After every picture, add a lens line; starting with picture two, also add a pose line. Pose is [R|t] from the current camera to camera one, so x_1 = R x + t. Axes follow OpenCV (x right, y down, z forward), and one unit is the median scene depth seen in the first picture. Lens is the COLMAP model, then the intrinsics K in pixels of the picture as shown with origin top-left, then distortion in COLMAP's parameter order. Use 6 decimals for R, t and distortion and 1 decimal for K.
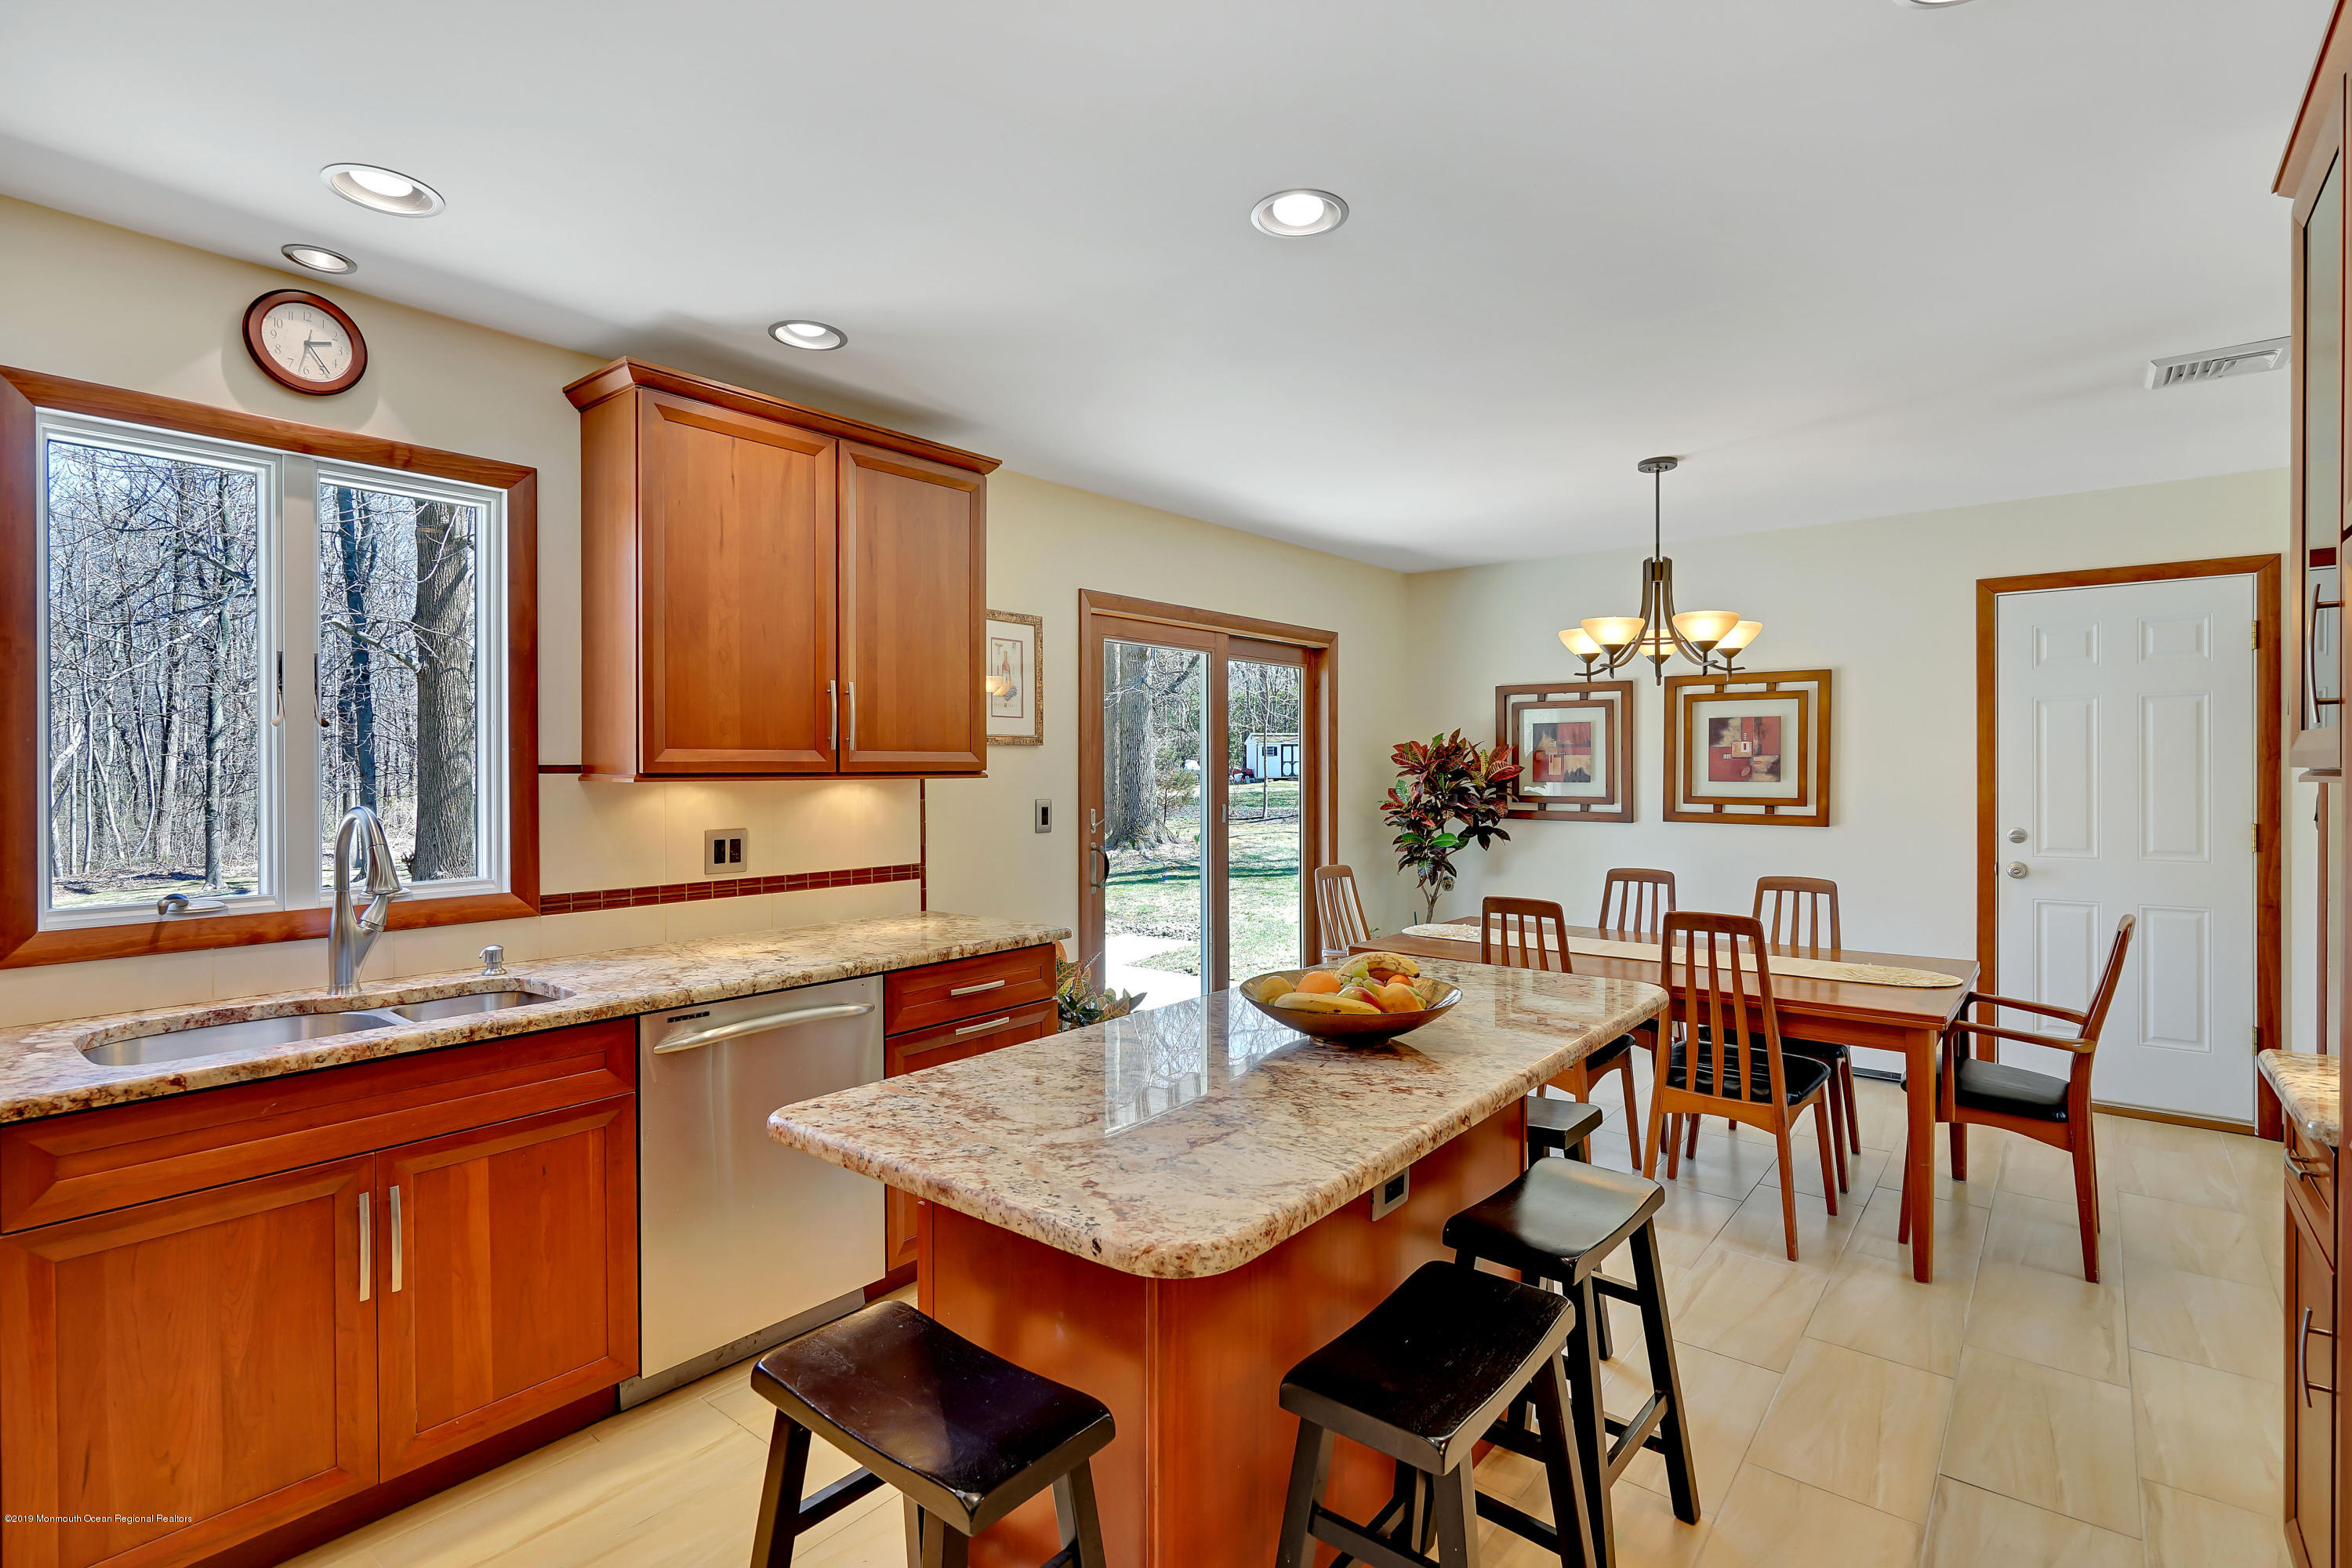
lens RADIAL K [[1111.8, 0, 1158.6], [0, 1111.8, 783.9], [0, 0, 1]] dist [0.000216, 0.000251]
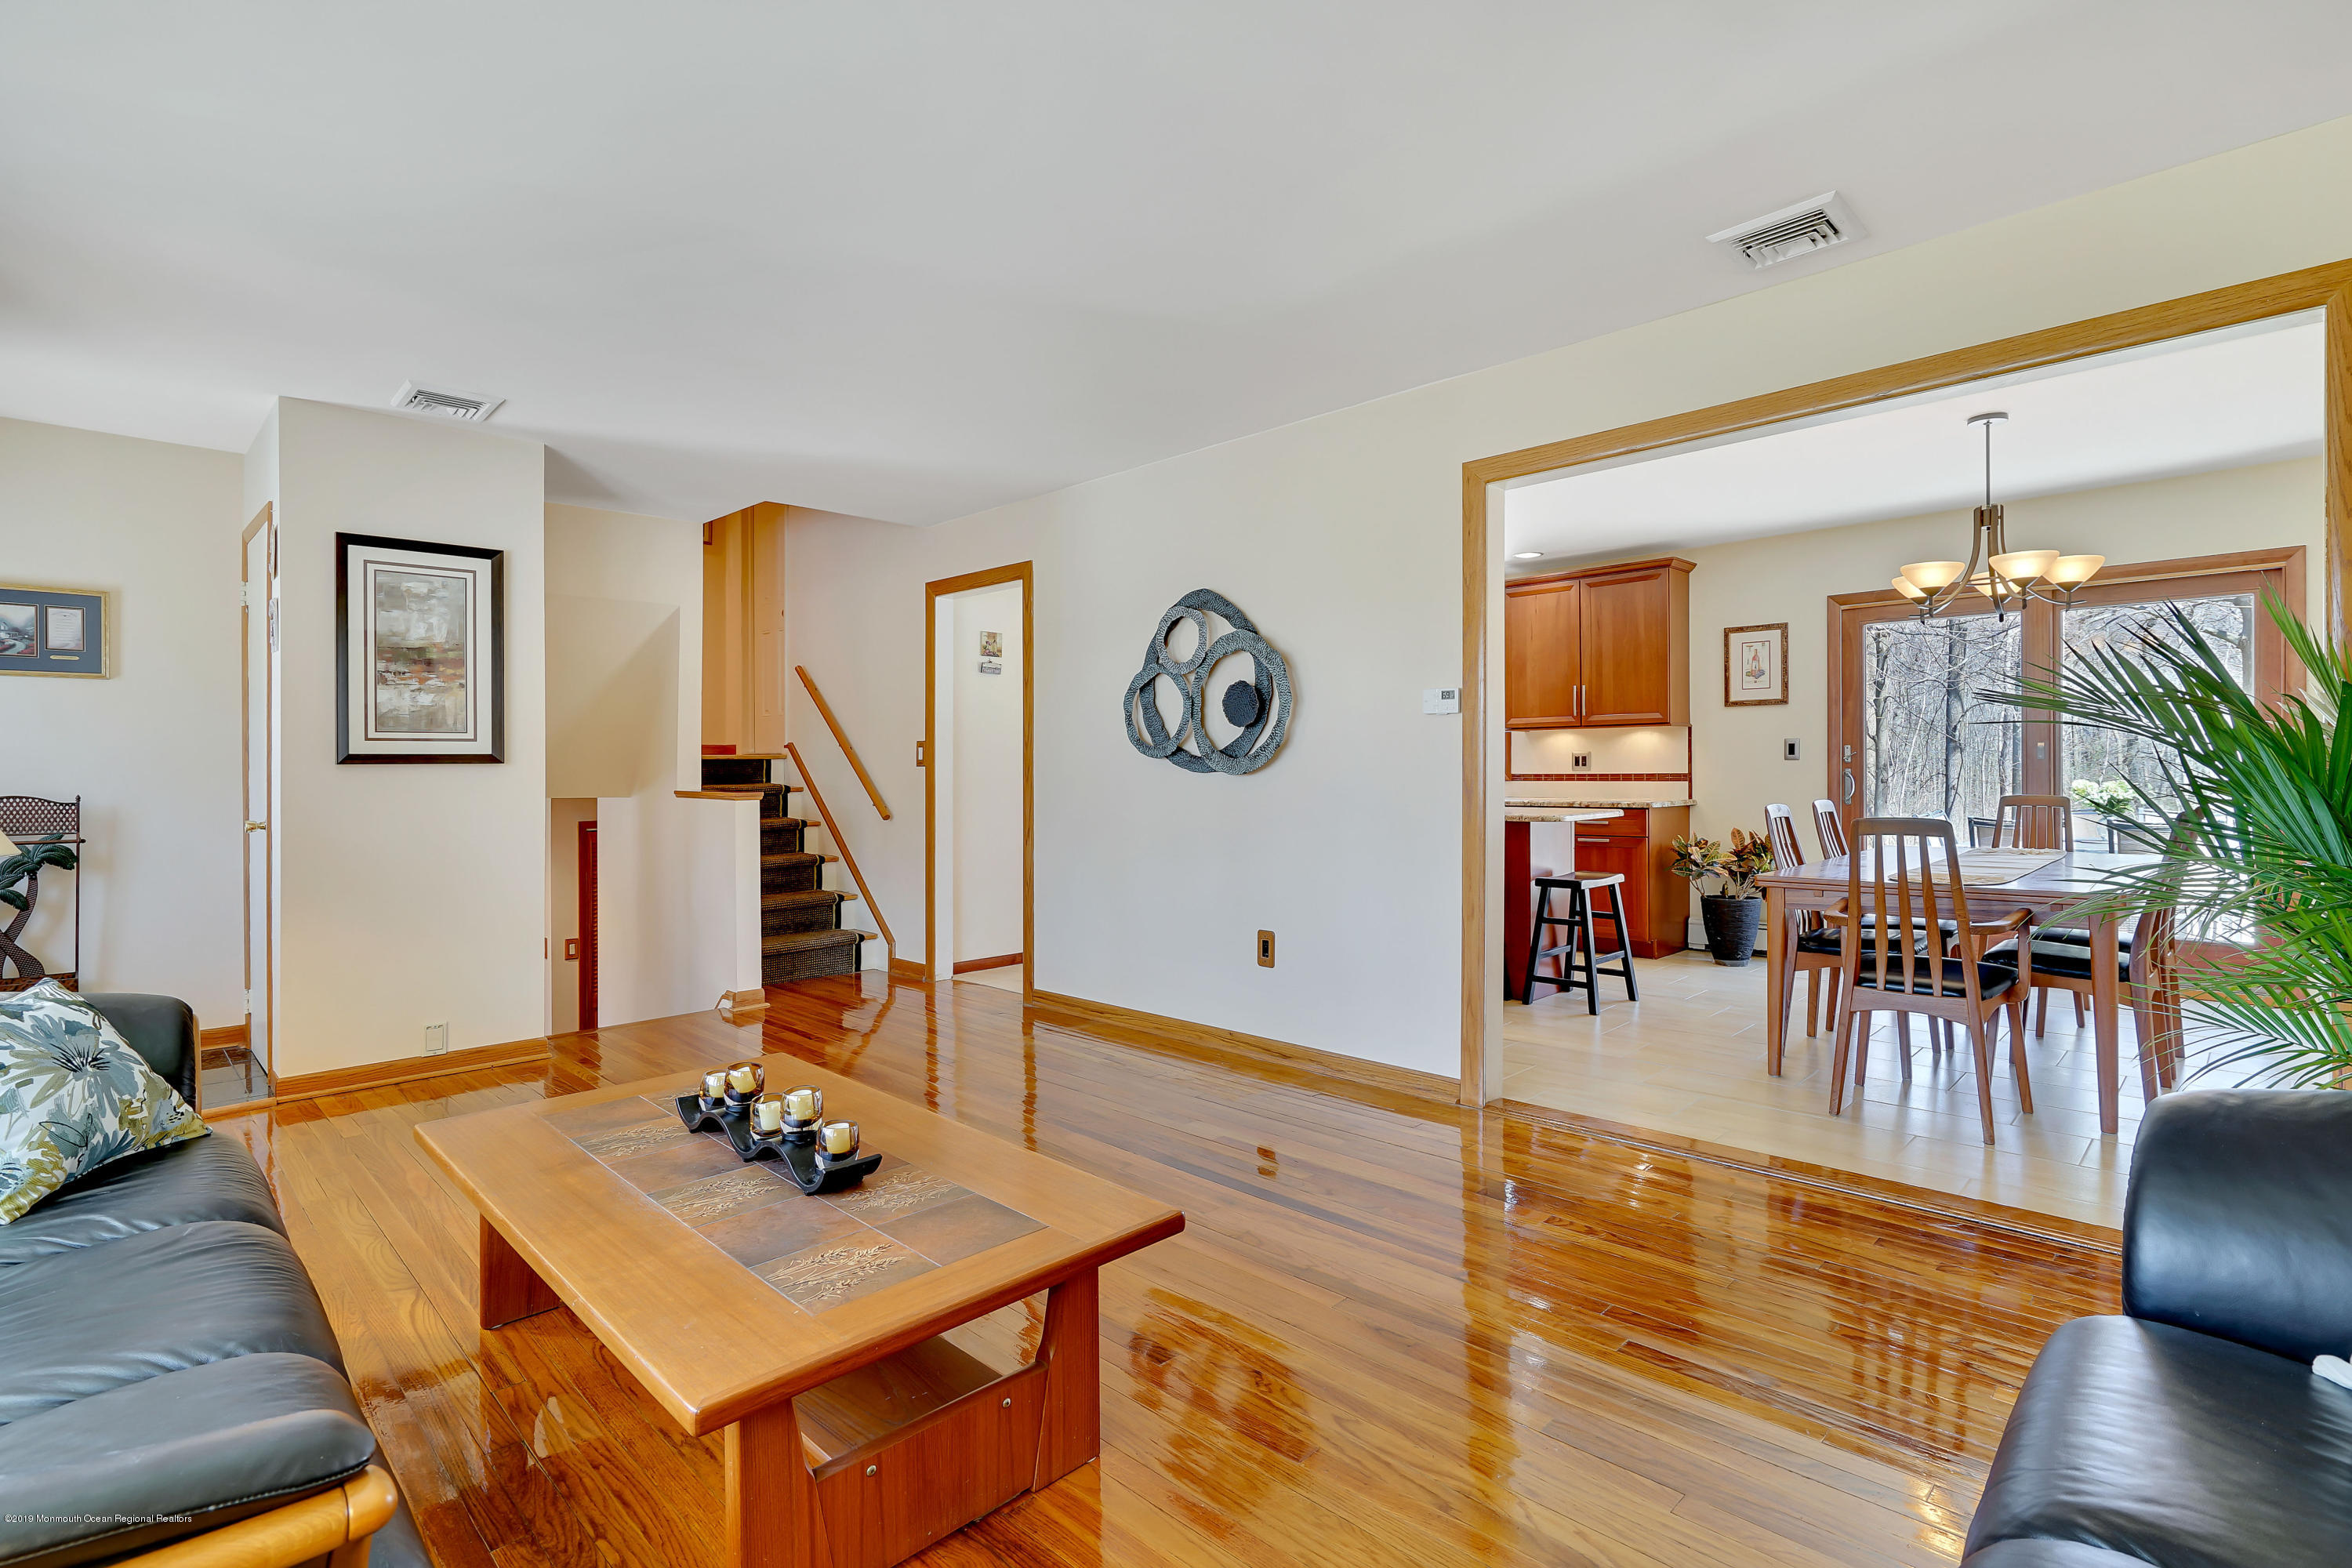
lens RADIAL K [[1097.9, 0, 1173.5], [0, 1097.9, 762.0], [0, 0, 1]] dist [-0.001359, 0.000136]
pose [[-0.100803, -0.001105, -0.994906, 1.535705], [-0.005268, 0.999986, -0.000576, 0.052700], [0.994892, 0.005183, -0.100808, 0.300700]]
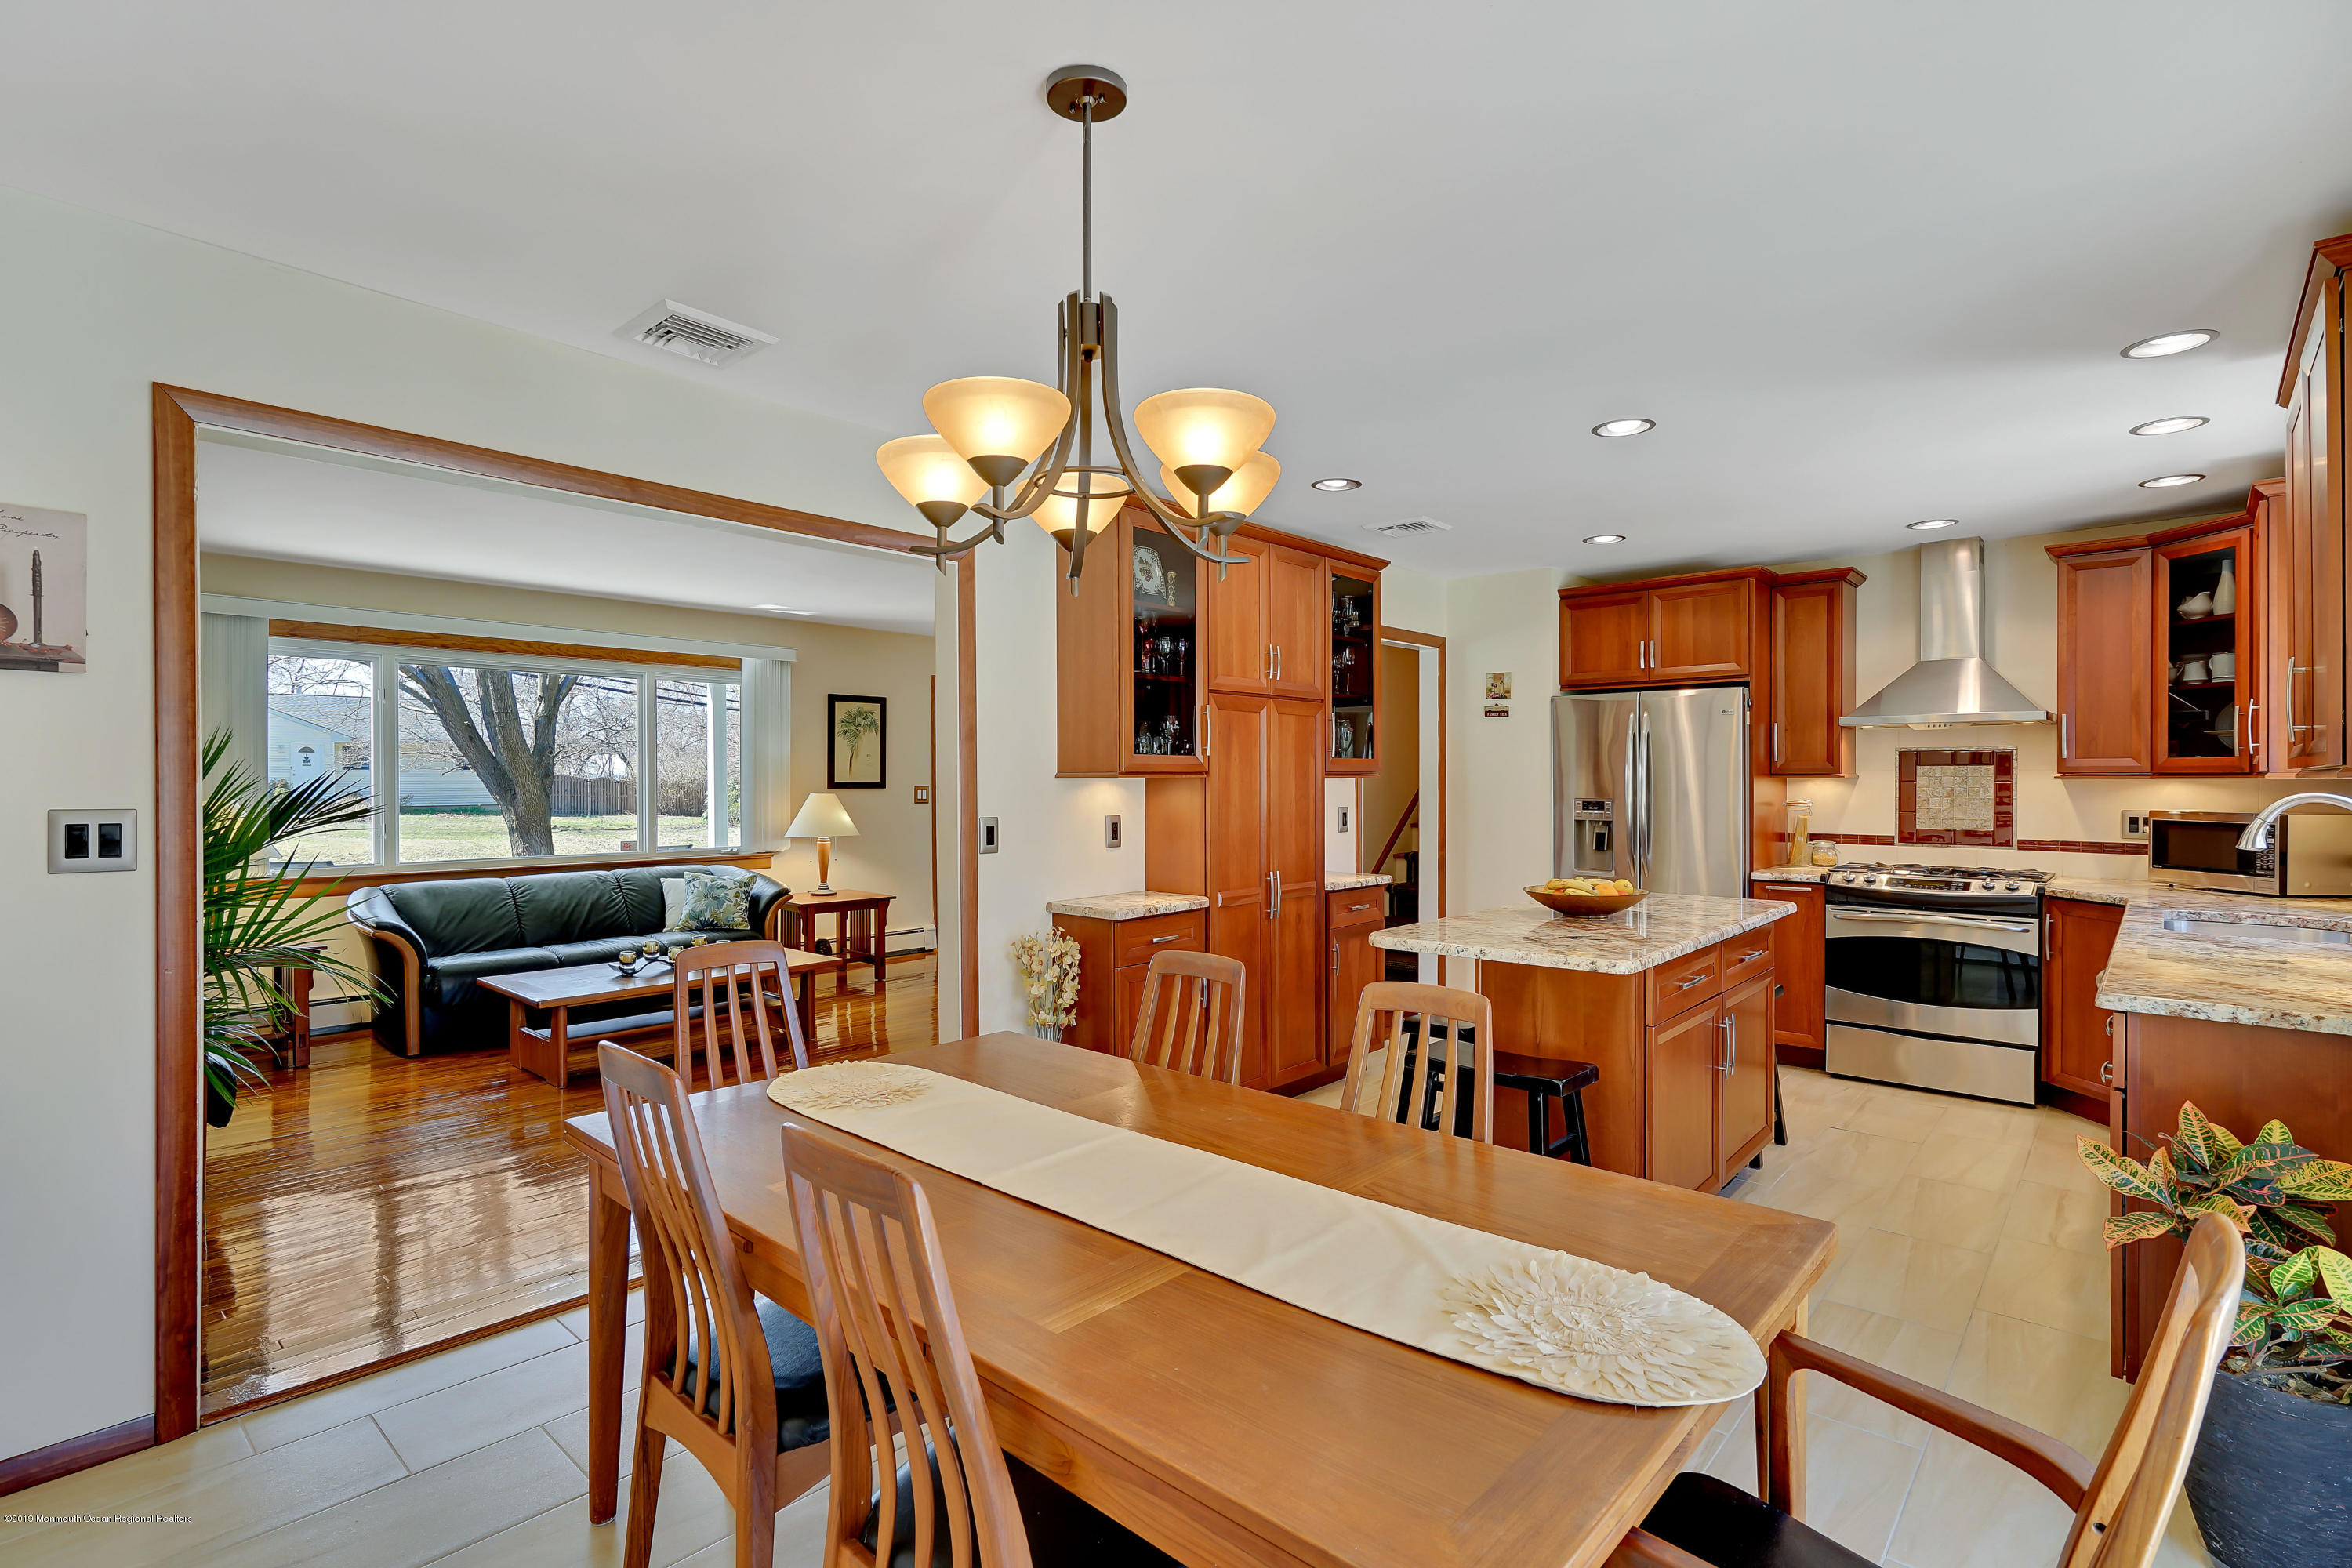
lens RADIAL K [[1111.8, 0, 1158.6], [0, 1111.8, 783.9], [0, 0, 1]] dist [0.000216, 0.000251]
pose [[-0.999041, 0.001799, 0.043736, 0.387215], [0.002617, 0.999822, 0.018670, -0.012558], [-0.043695, 0.018766, -0.998869, 1.397933]]
